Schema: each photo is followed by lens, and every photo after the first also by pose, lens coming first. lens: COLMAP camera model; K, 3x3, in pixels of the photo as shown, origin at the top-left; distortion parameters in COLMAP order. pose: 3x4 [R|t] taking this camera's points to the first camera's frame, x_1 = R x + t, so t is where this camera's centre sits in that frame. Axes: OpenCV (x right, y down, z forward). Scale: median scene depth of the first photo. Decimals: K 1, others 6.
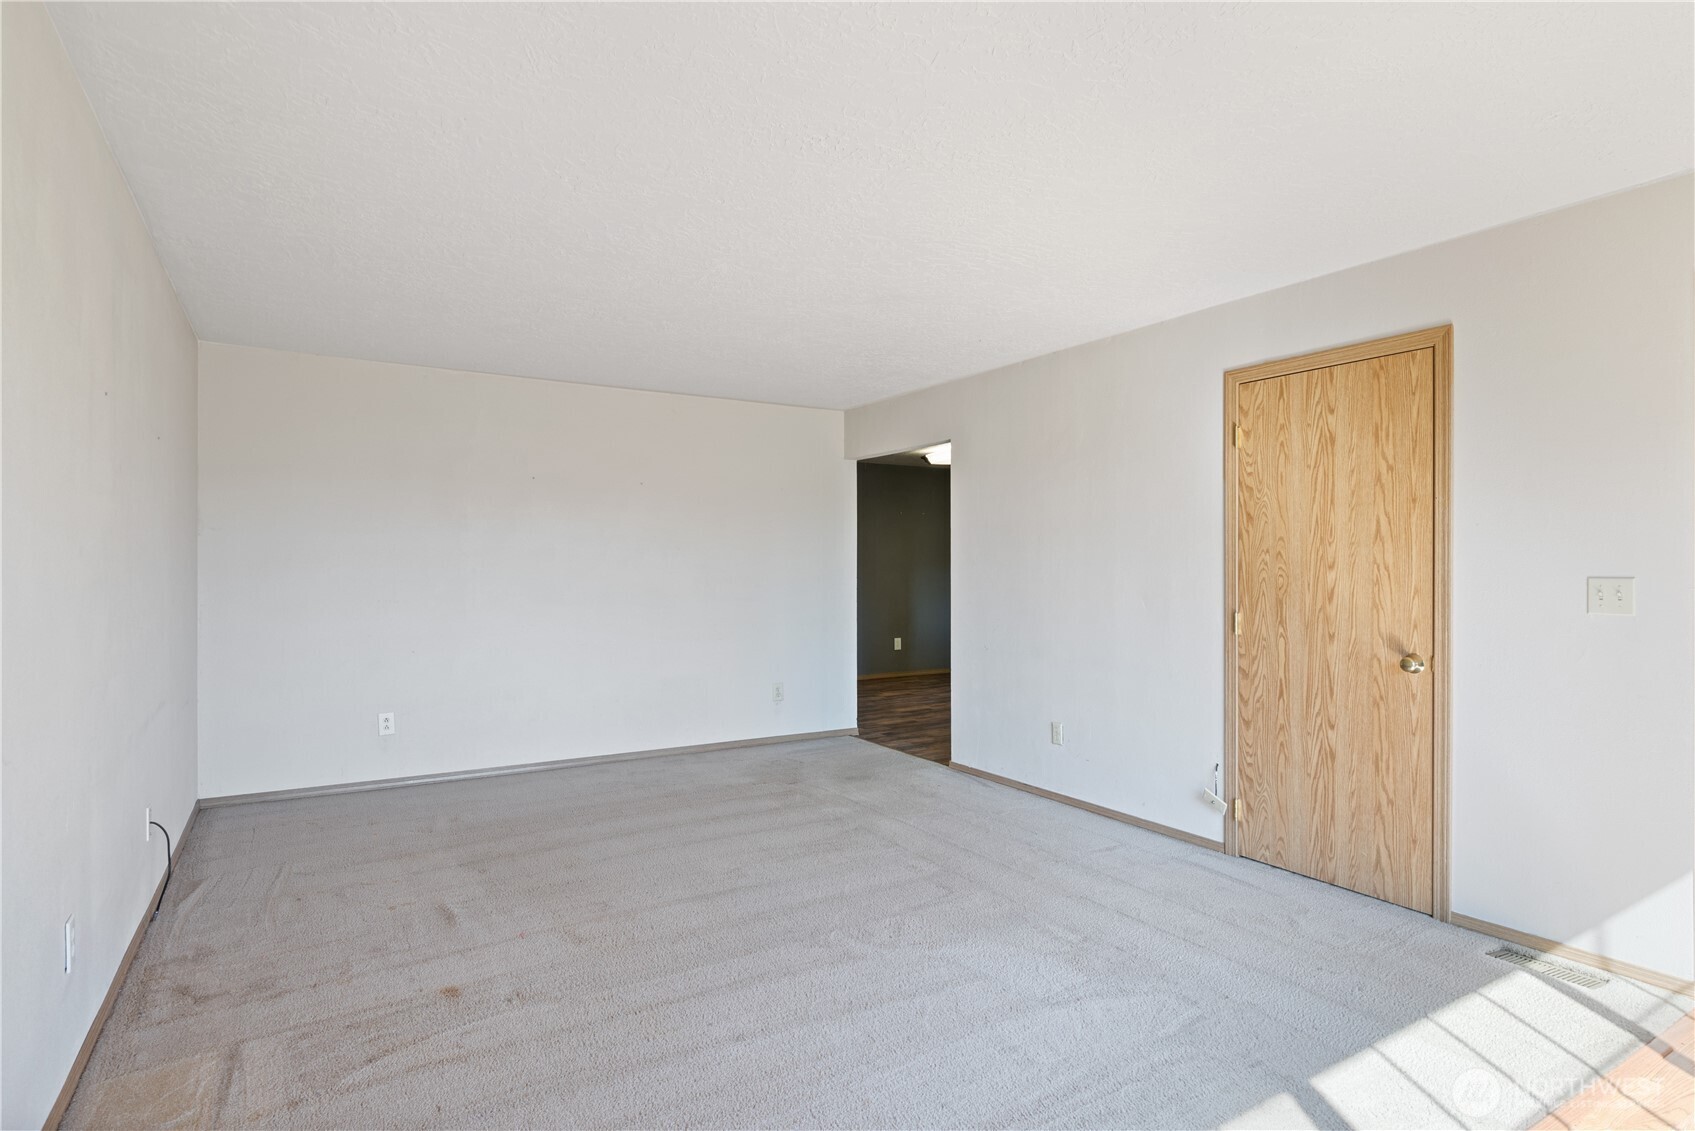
lens RADIAL K [[873.5, 0, 884.1], [0, 873.5, 564.4], [0, 0, 1]] dist [0.003680, 0.000292]
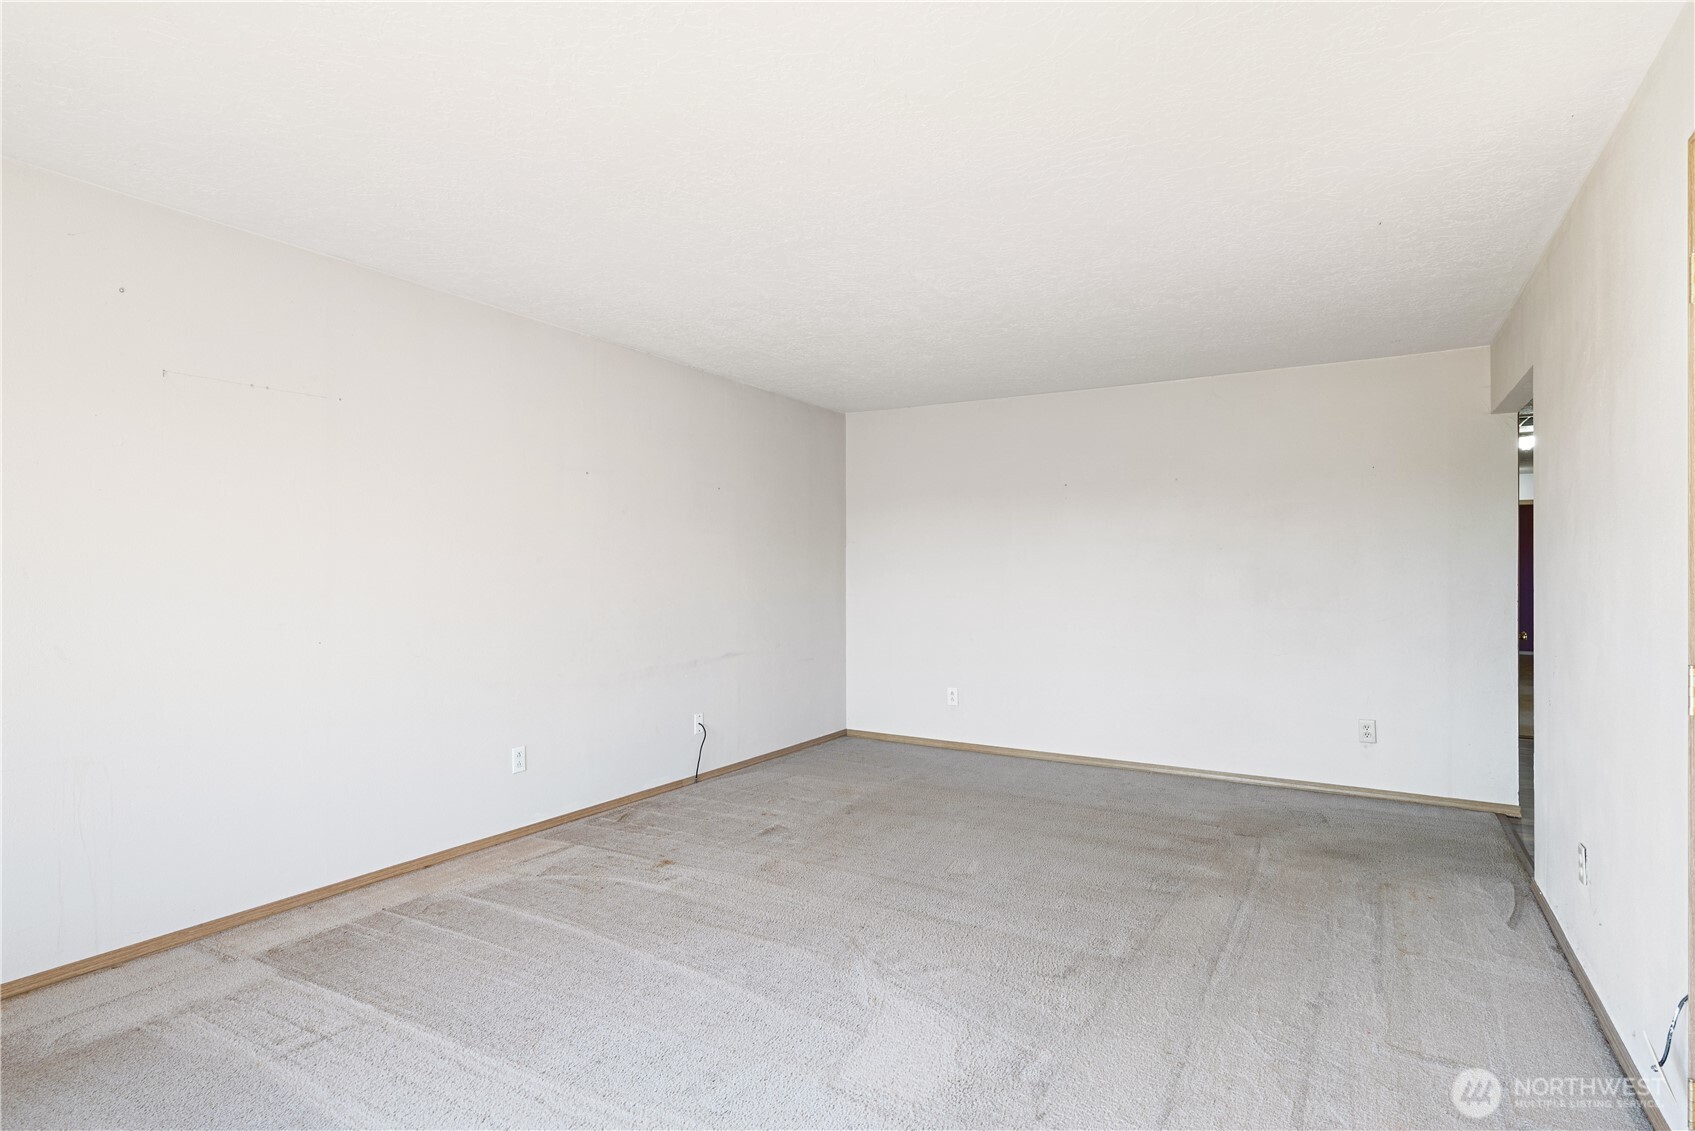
lens RADIAL K [[873.5, 0, 854.6], [0, 873.5, 569.8], [0, 0, 1]] dist [0.003680, 0.000292]
pose [[0.457151, -0.002072, -0.889387, 0.752408], [0.000032, 0.999997, -0.002314, 0.011300], [0.889389, 0.001030, 0.457150, 0.513517]]
